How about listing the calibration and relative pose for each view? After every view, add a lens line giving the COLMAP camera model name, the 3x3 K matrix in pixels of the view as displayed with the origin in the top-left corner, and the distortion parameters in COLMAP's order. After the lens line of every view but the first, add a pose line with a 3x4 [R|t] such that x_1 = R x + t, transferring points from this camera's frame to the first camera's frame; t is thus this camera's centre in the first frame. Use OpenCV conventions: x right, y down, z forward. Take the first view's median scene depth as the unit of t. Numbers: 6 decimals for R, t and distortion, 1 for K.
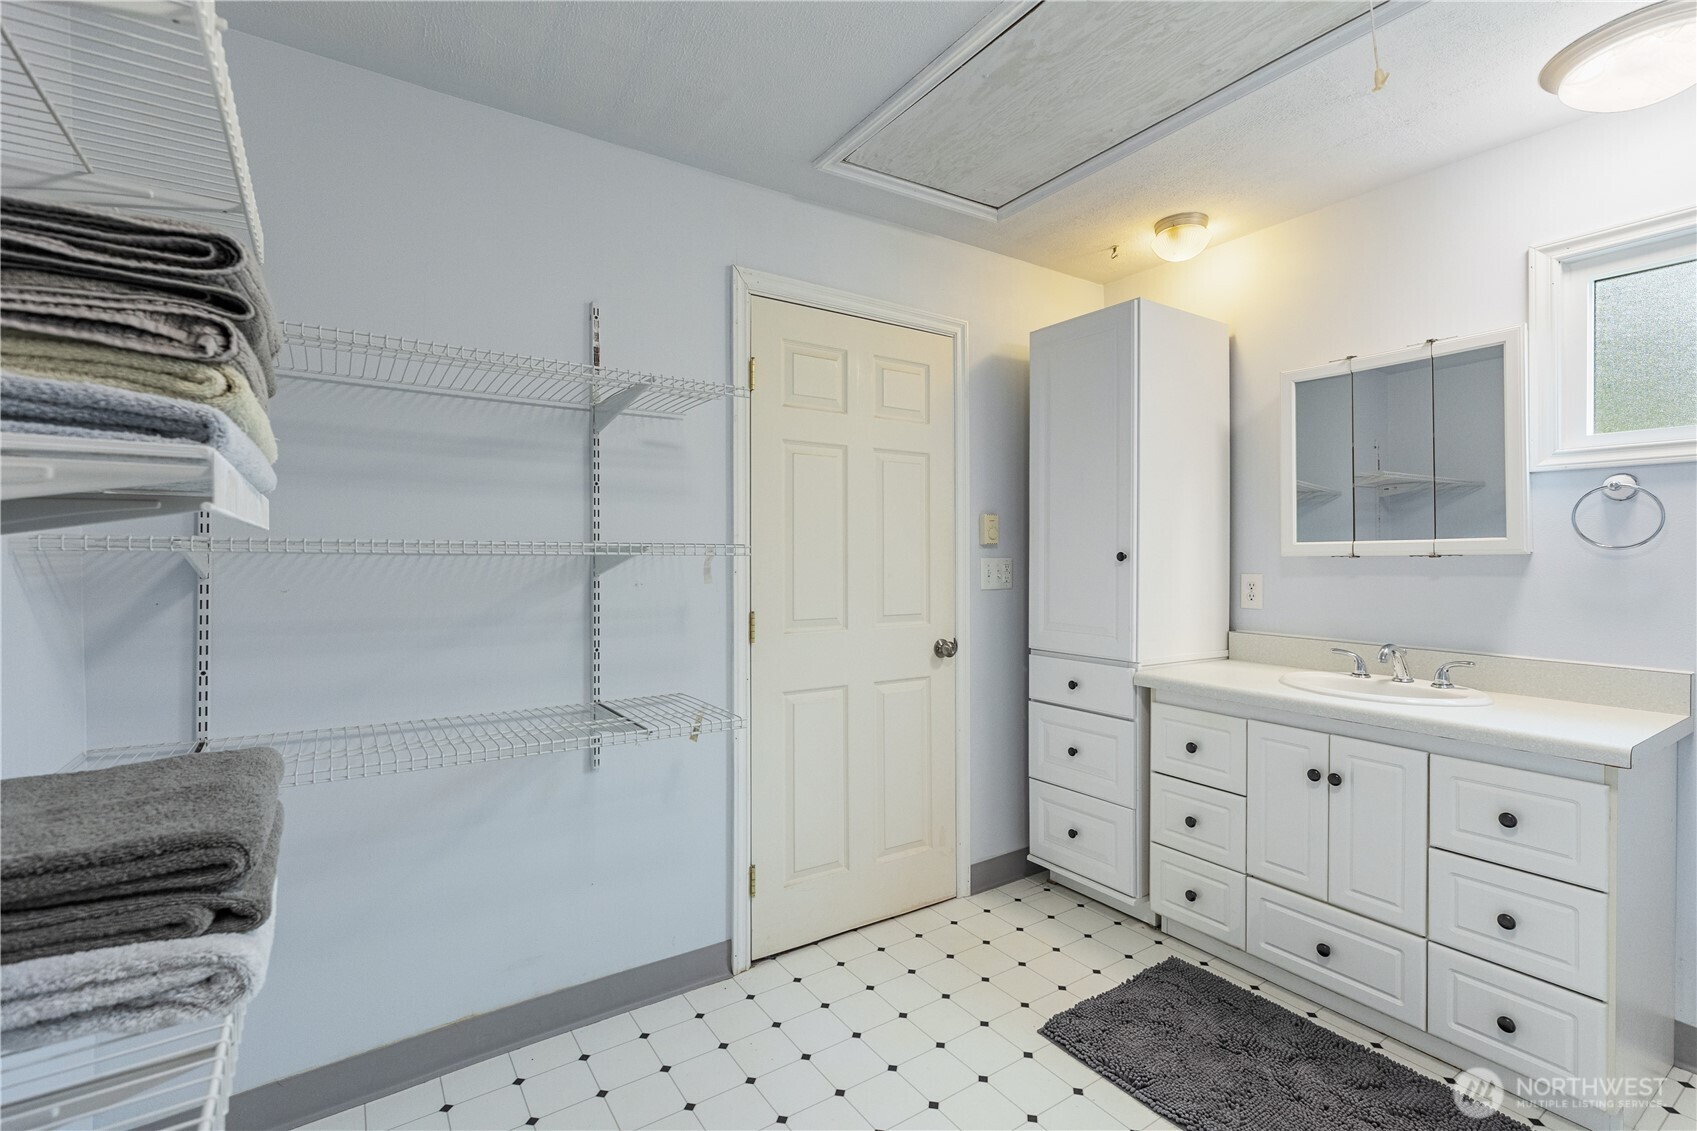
lens RADIAL K [[766.8, 0, 846.3], [0, 766.8, 558.0], [0, 0, 1]] dist [0.002261, 0.000436]
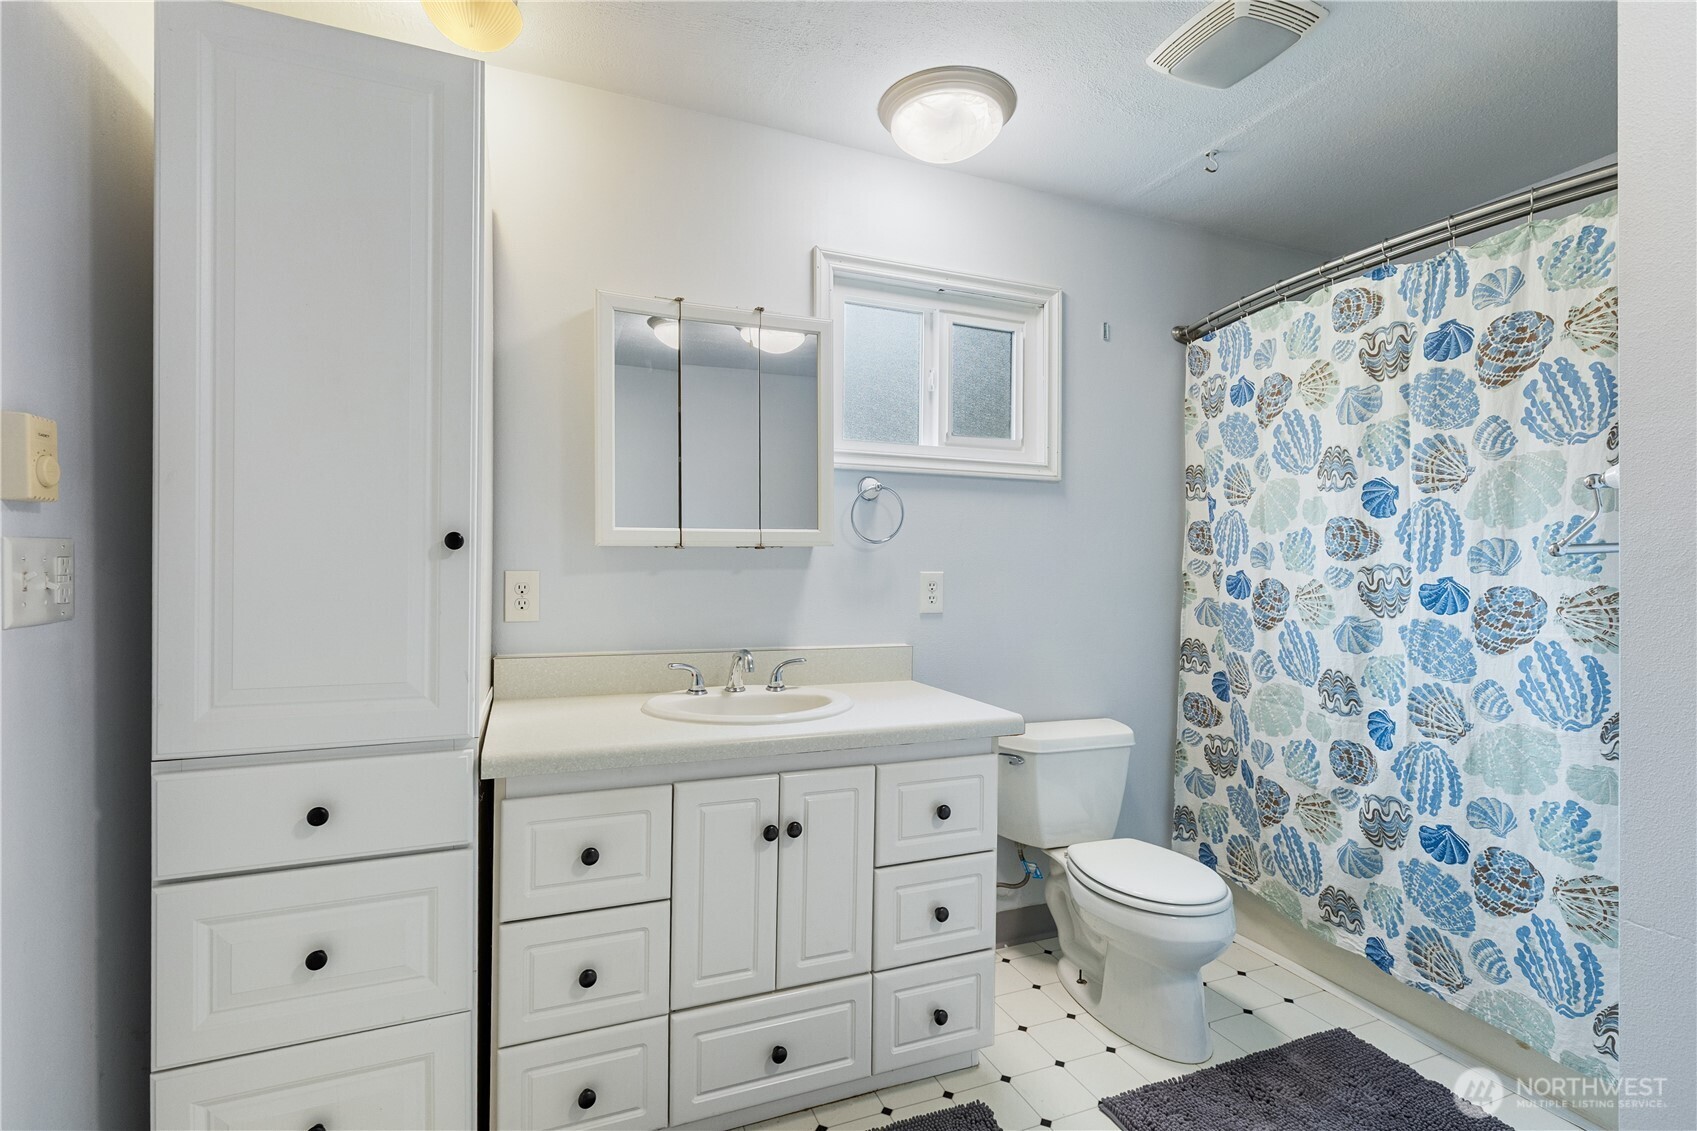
lens RADIAL K [[788.6, 0, 846.3], [0, 788.6, 560.9], [0, 0, 1]] dist [0.001304, 0.000097]
pose [[0.196644, -0.002303, 0.980472, -0.131463], [-0.006563, 0.999972, 0.003666, 0.009089], [-0.980453, -0.007156, 0.196624, 0.717364]]
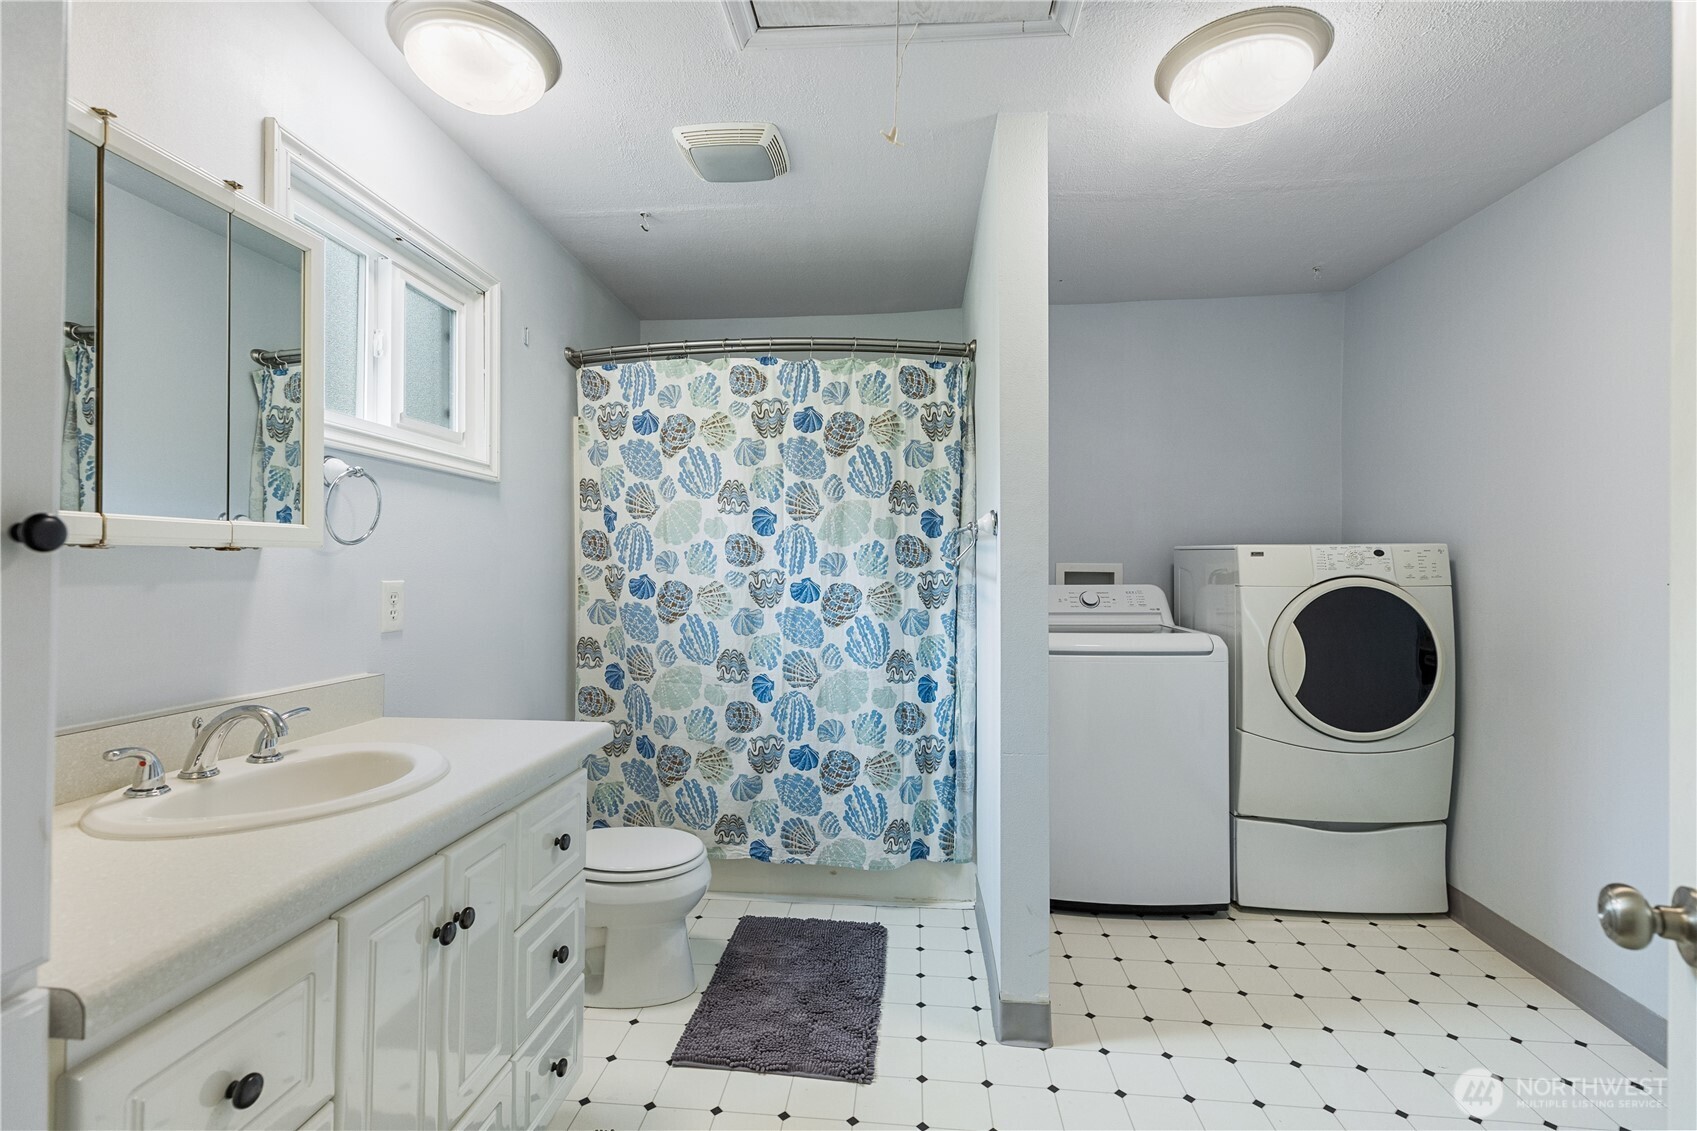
lens RADIAL K [[766.8, 0, 846.3], [0, 766.8, 558.0], [0, 0, 1]] dist [0.002261, 0.000436]
pose [[-0.791421, -0.000890, 0.611271, 0.024588], [-0.009593, 0.999894, -0.010964, 0.006408], [-0.611196, -0.014541, -0.791345, 1.181046]]
